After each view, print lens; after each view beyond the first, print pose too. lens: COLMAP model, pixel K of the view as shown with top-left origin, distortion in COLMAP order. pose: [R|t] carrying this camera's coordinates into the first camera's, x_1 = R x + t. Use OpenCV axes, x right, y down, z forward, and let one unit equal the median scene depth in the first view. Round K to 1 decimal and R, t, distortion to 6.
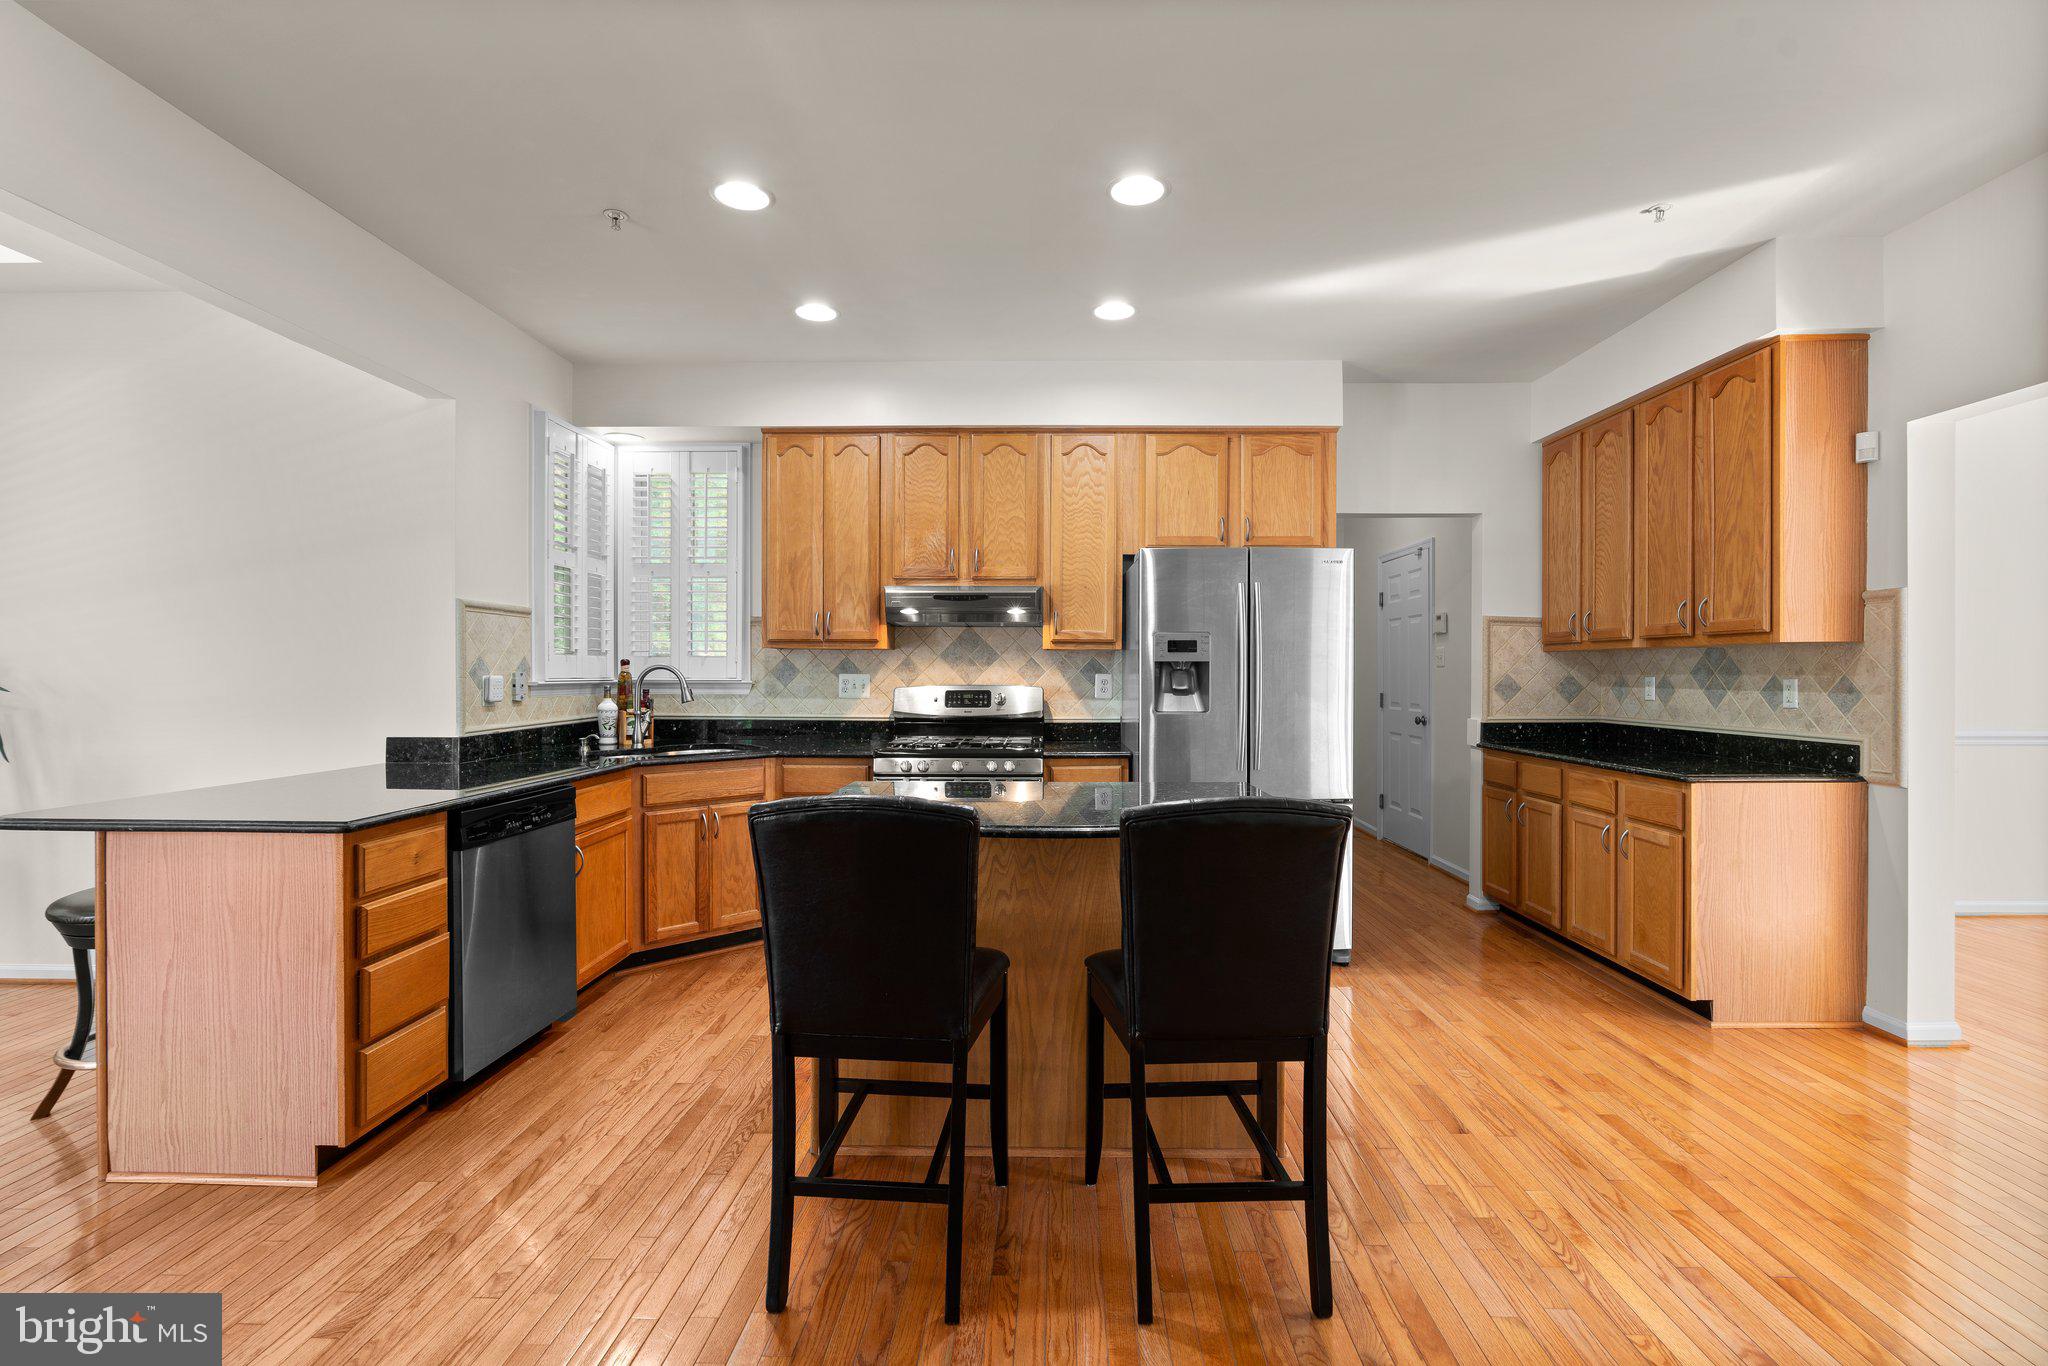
lens RADIAL K [[920.2, 0, 1024.1], [0, 920.2, 681.4], [0, 0, 1]] dist [-0.014024, 0.008323]
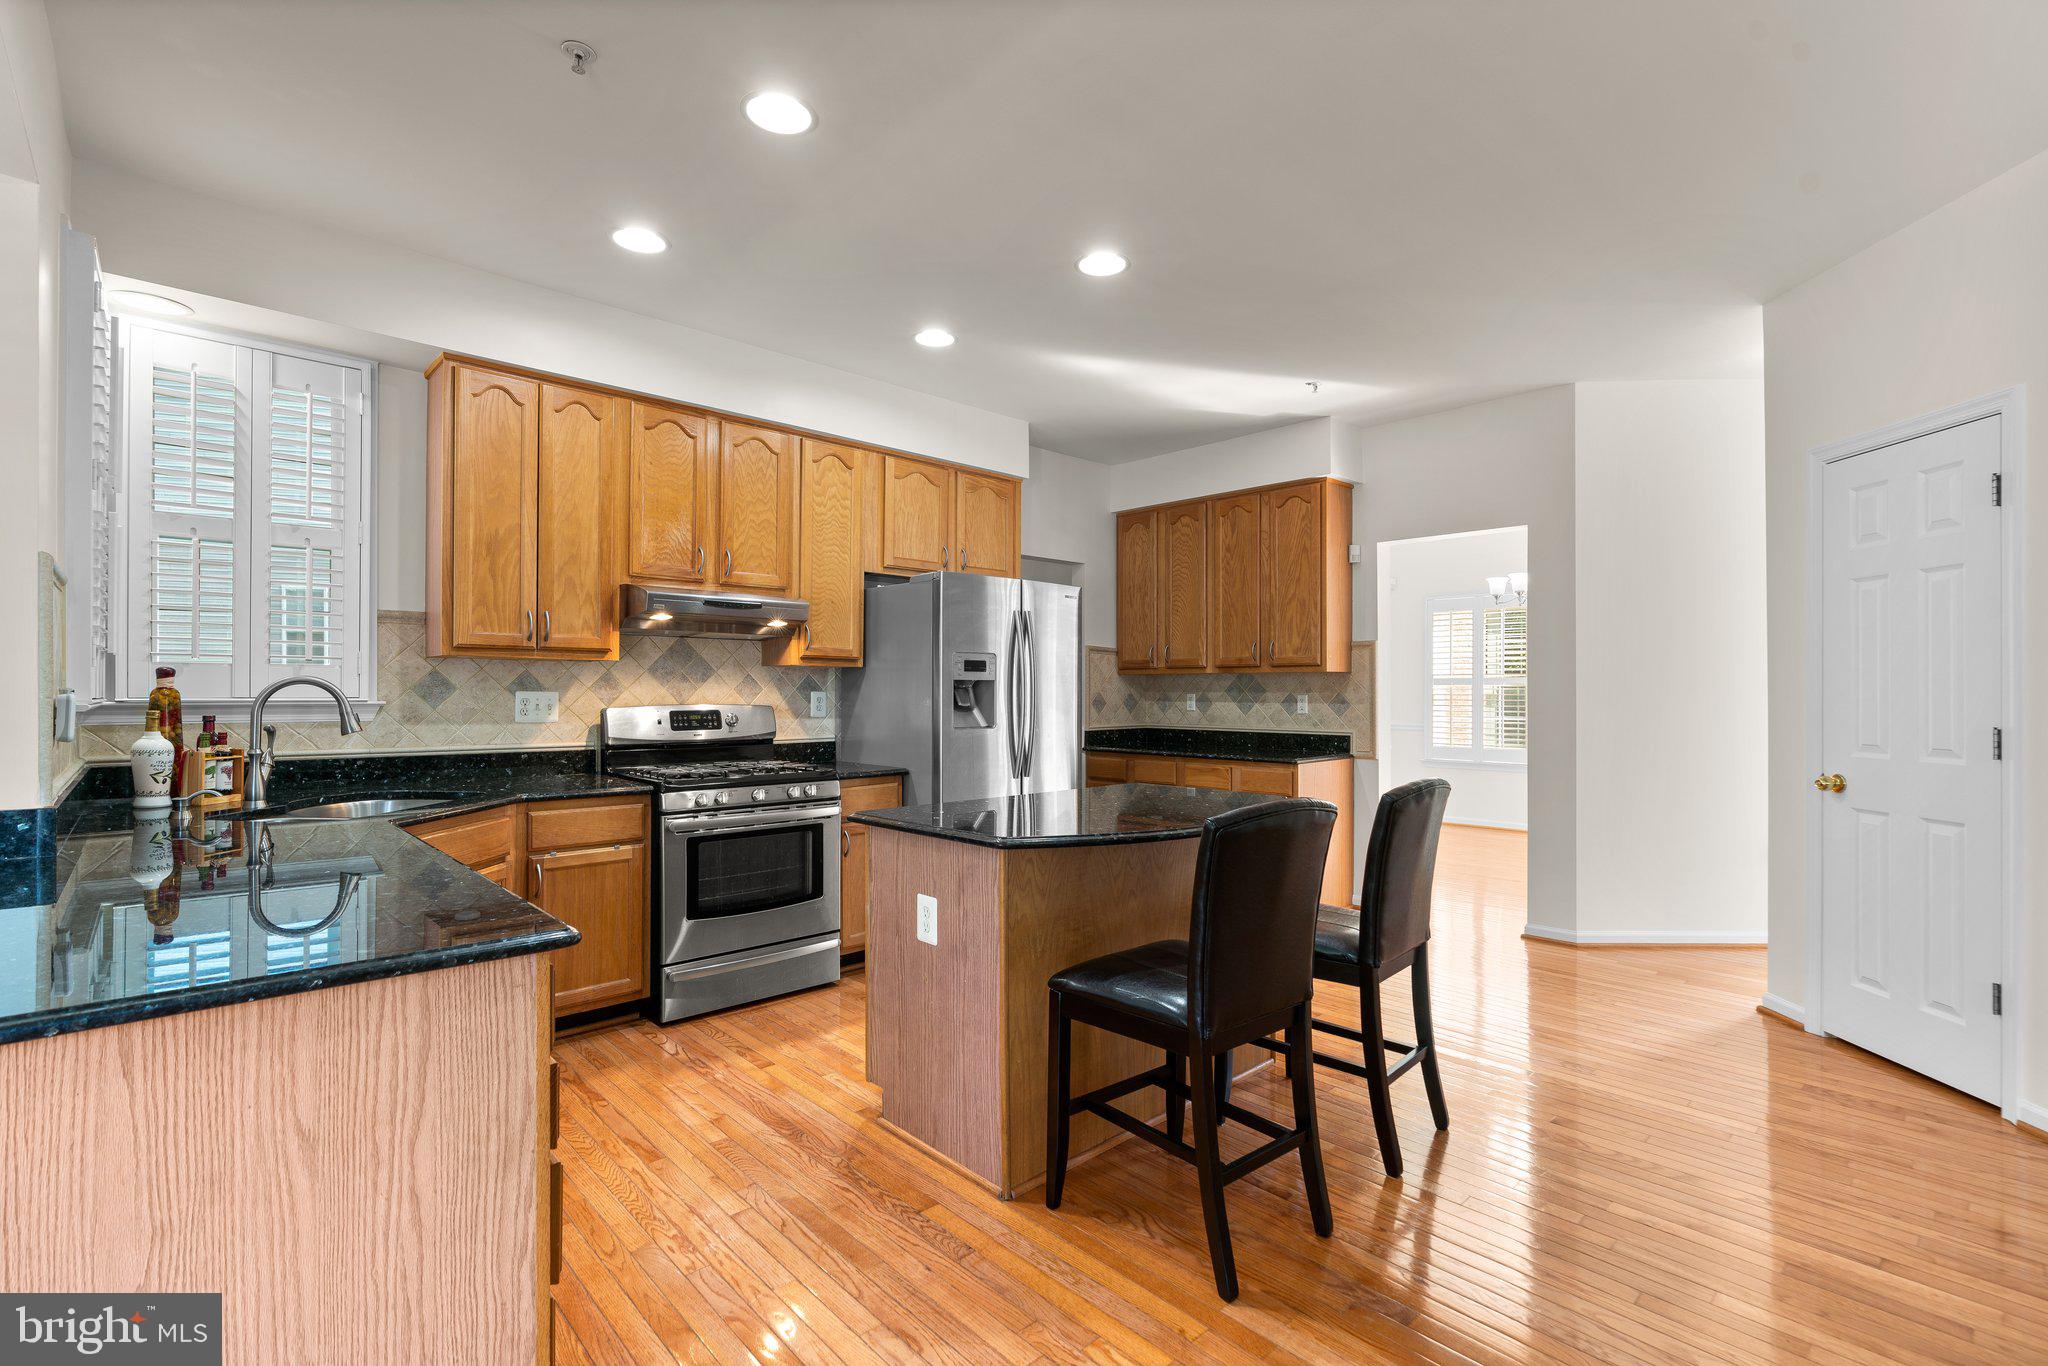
lens RADIAL K [[924.8, 0, 1030.2], [0, 924.8, 694.0], [0, 0, 1]] dist [-0.006878, 0.000378]
pose [[0.713431, -0.001480, 0.700724, -0.473224], [0.004964, 0.999983, -0.002941, -0.001787], [-0.700708, 0.005576, 0.713426, 0.163289]]
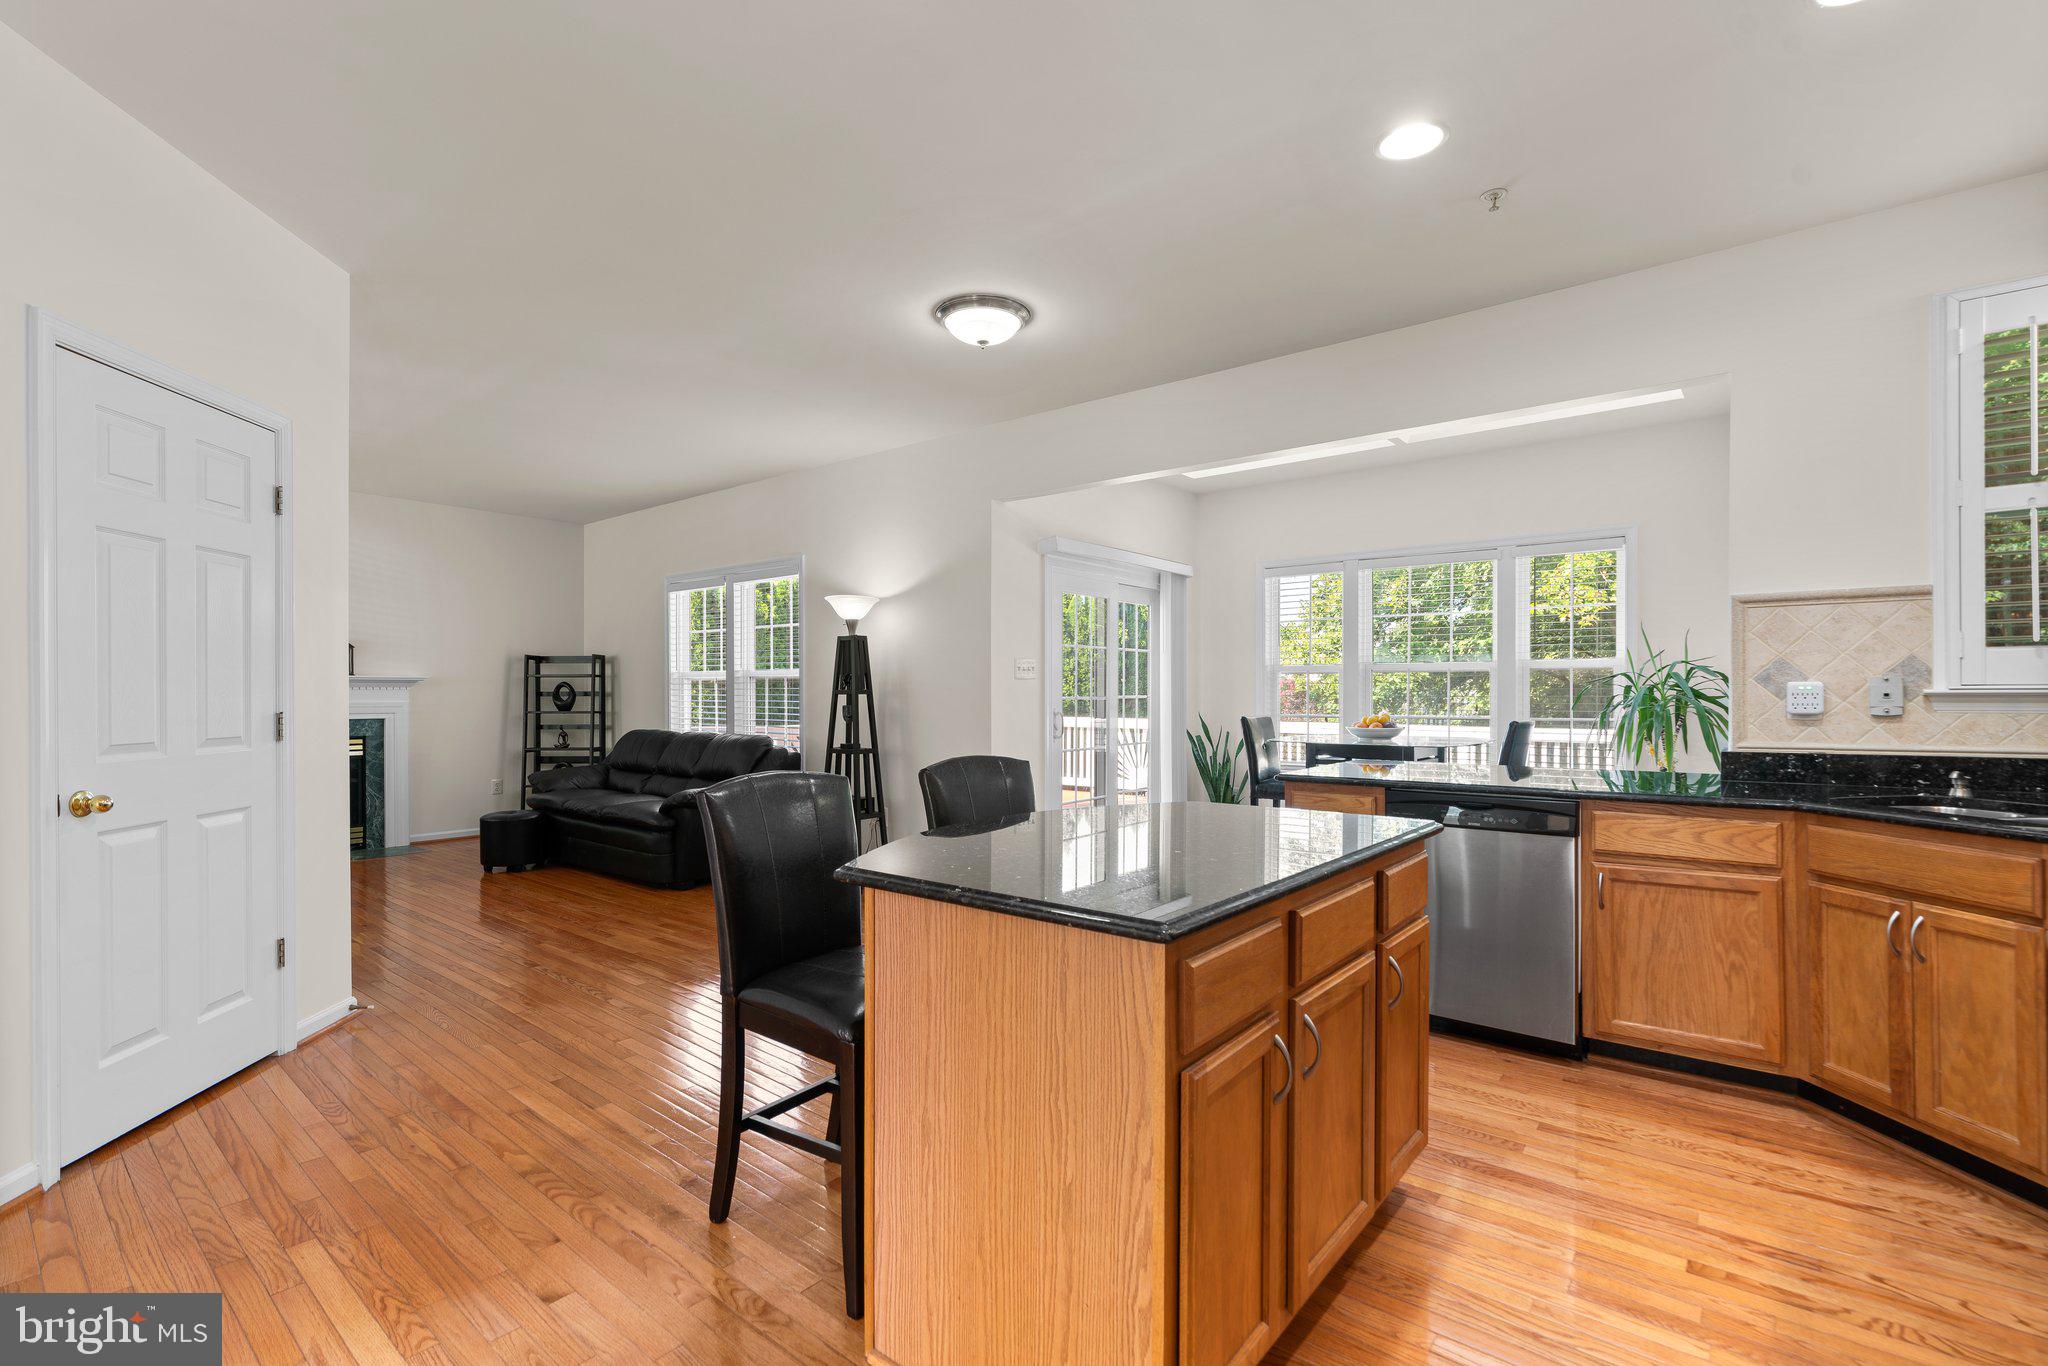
lens RADIAL K [[924.8, 0, 1030.2], [0, 924.8, 694.0], [0, 0, 1]] dist [-0.006878, 0.000378]
pose [[-0.609190, -0.001760, -0.793023, 0.410654], [-0.004837, 0.999987, 0.001496, 0.005169], [0.793010, 0.004747, -0.609190, 0.817843]]
